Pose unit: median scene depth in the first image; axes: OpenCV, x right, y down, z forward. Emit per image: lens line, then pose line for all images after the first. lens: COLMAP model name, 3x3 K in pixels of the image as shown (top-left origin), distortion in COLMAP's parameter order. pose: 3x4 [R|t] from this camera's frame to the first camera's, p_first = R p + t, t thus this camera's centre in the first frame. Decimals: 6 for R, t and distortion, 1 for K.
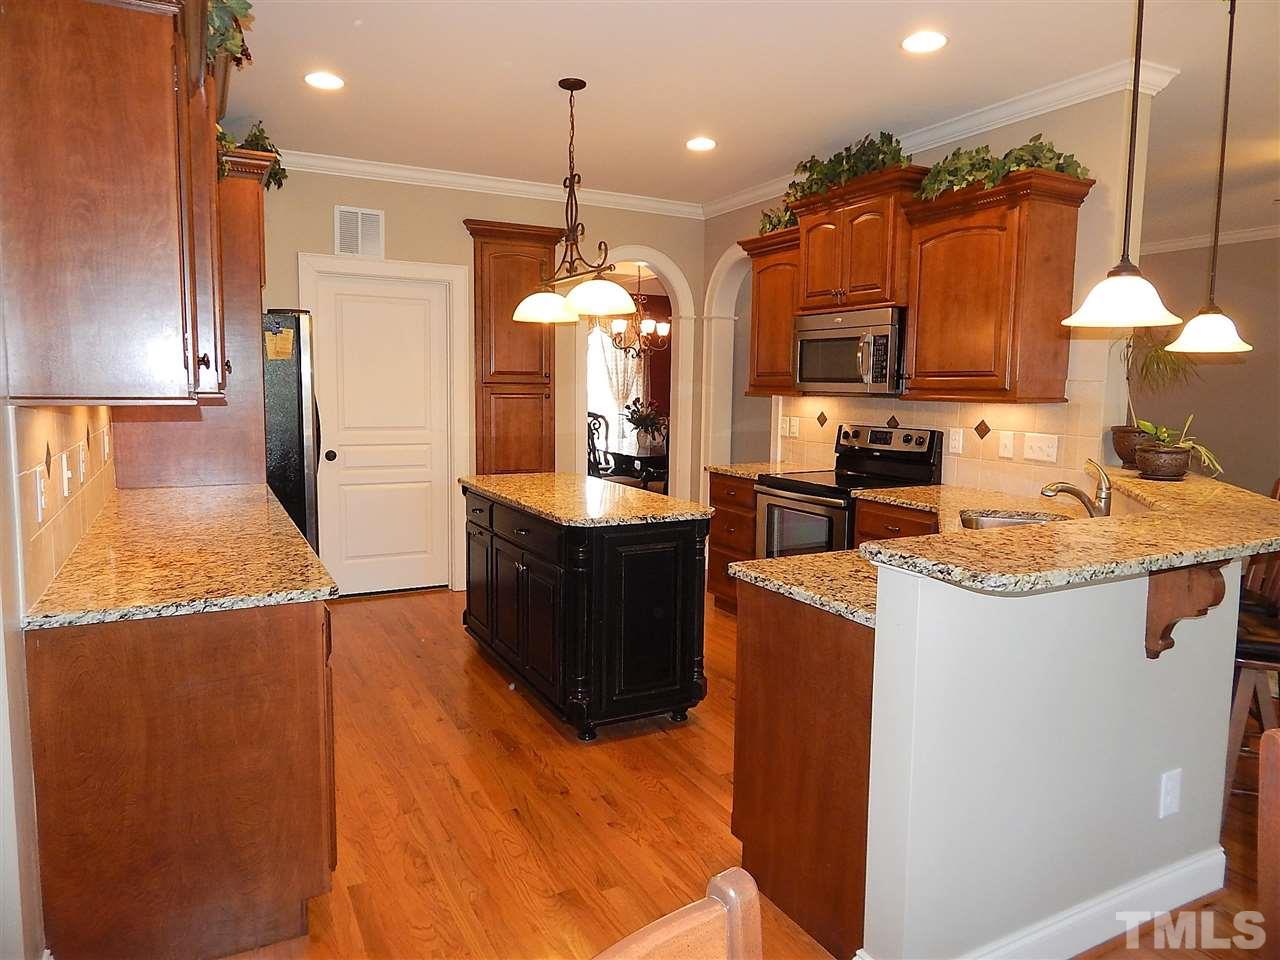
lens RADIAL K [[850.2, 0, 646.4], [0, 850.2, 468.4], [0, 0, 1]] dist [0.010771, -0.003183]
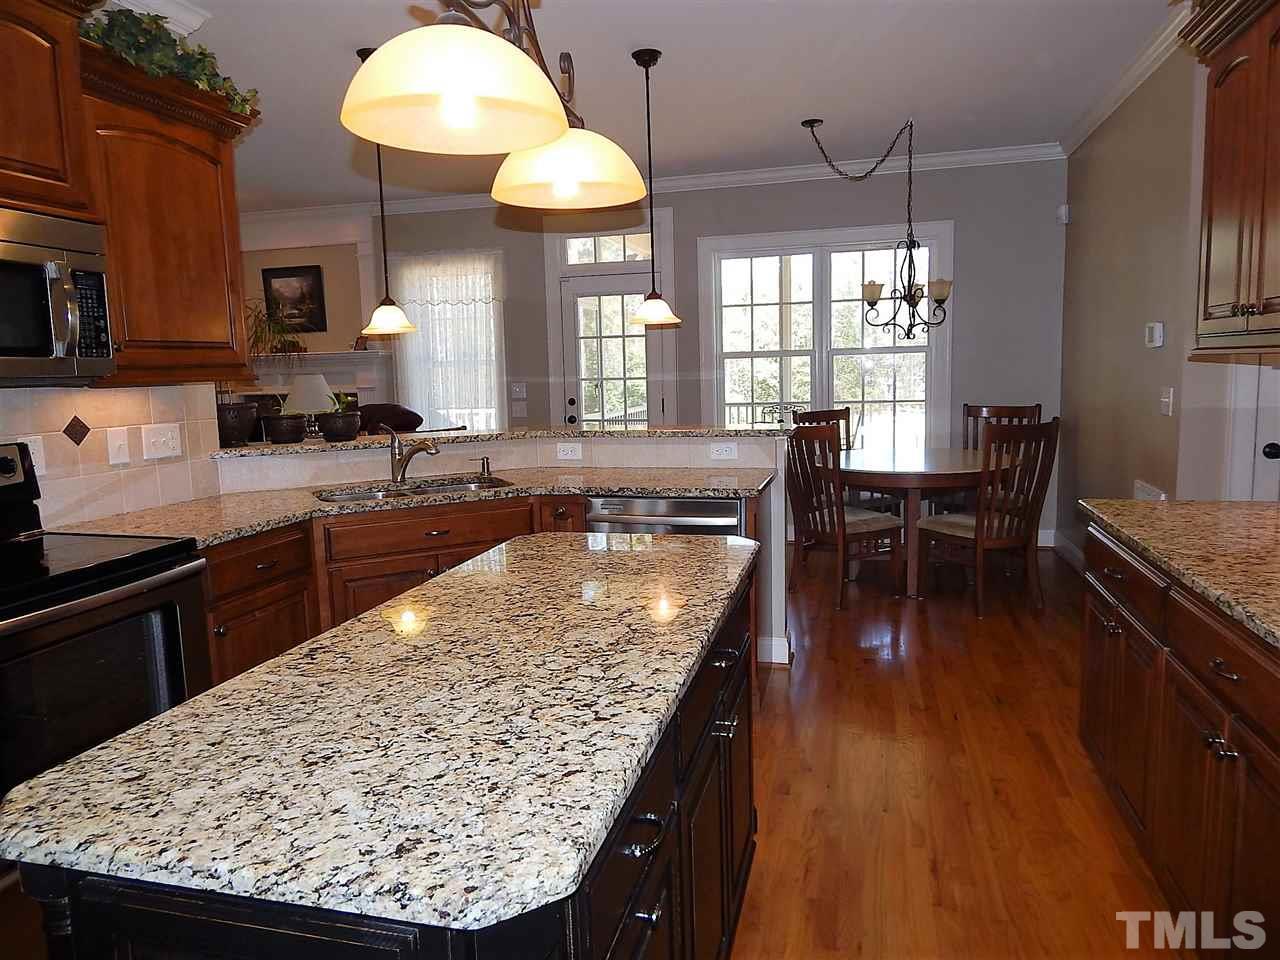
lens RADIAL K [[850.2, 0, 635.2], [0, 850.2, 480.2], [0, 0, 1]] dist [0.010771, -0.003183]
pose [[-0.726864, -0.079703, 0.682141, -0.375525], [0.086674, 0.974656, 0.206237, -0.107029], [-0.681290, 0.209031, -0.701534, 1.177054]]
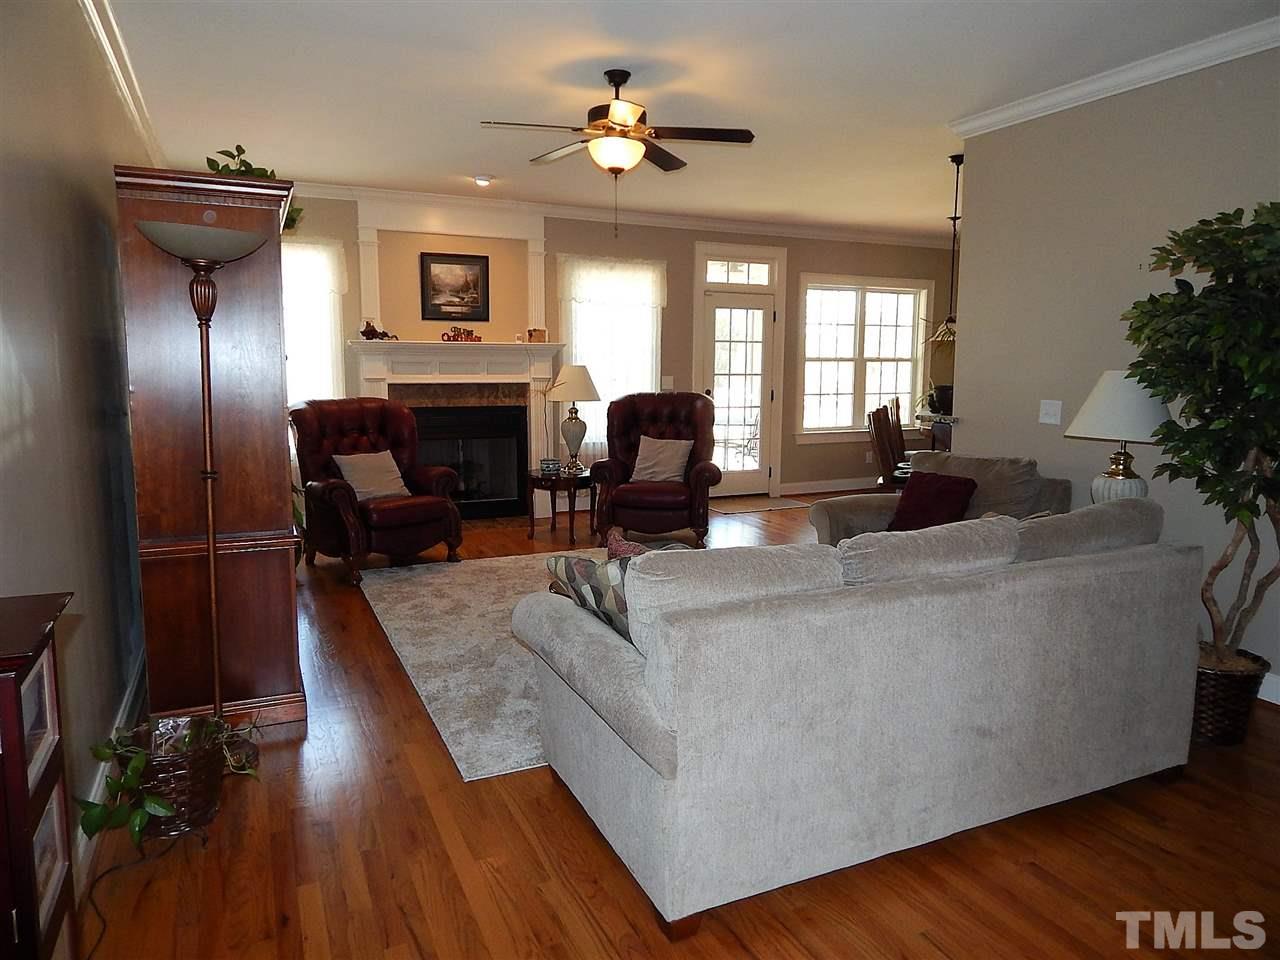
lens RADIAL K [[850.2, 0, 646.5], [0, 850.2, 474.1], [0, 0, 1]] dist [0.010771, -0.003183]
pose [[-0.999057, -0.023343, 0.036619, 1.035071], [-0.014083, 0.971825, 0.235281, -0.222655], [-0.041080, 0.234543, -0.971237, 2.189283]]
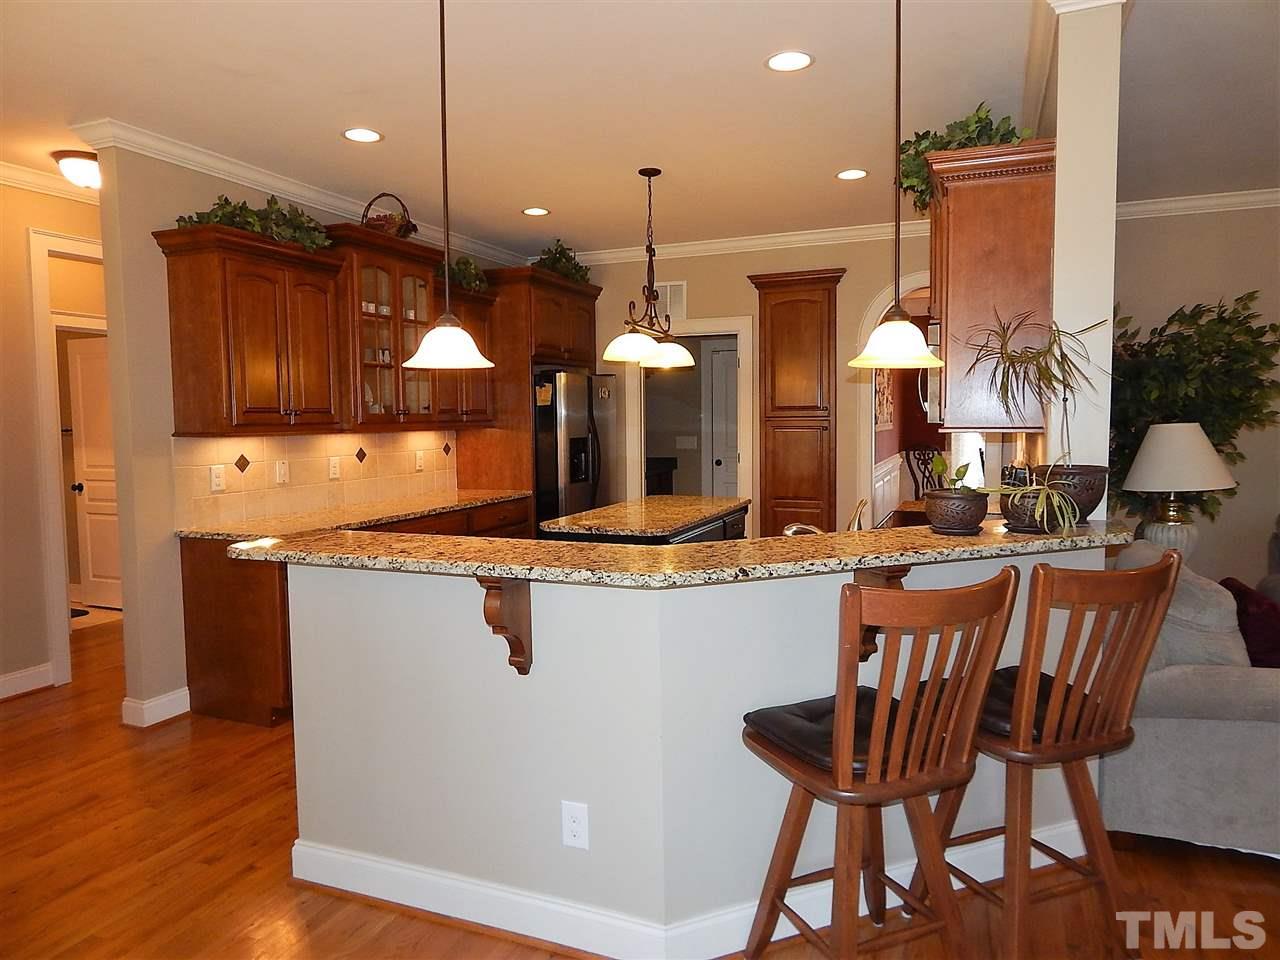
lens RADIAL K [[850.2, 0, 642.1], [0, 850.2, 472.7], [0, 0, 1]] dist [0.010771, -0.003183]
pose [[0.641569, 0.031036, -0.766437, 0.880996], [-0.057560, 0.998312, -0.007757, -0.015476], [0.764903, 0.049093, 0.642272, 0.251135]]
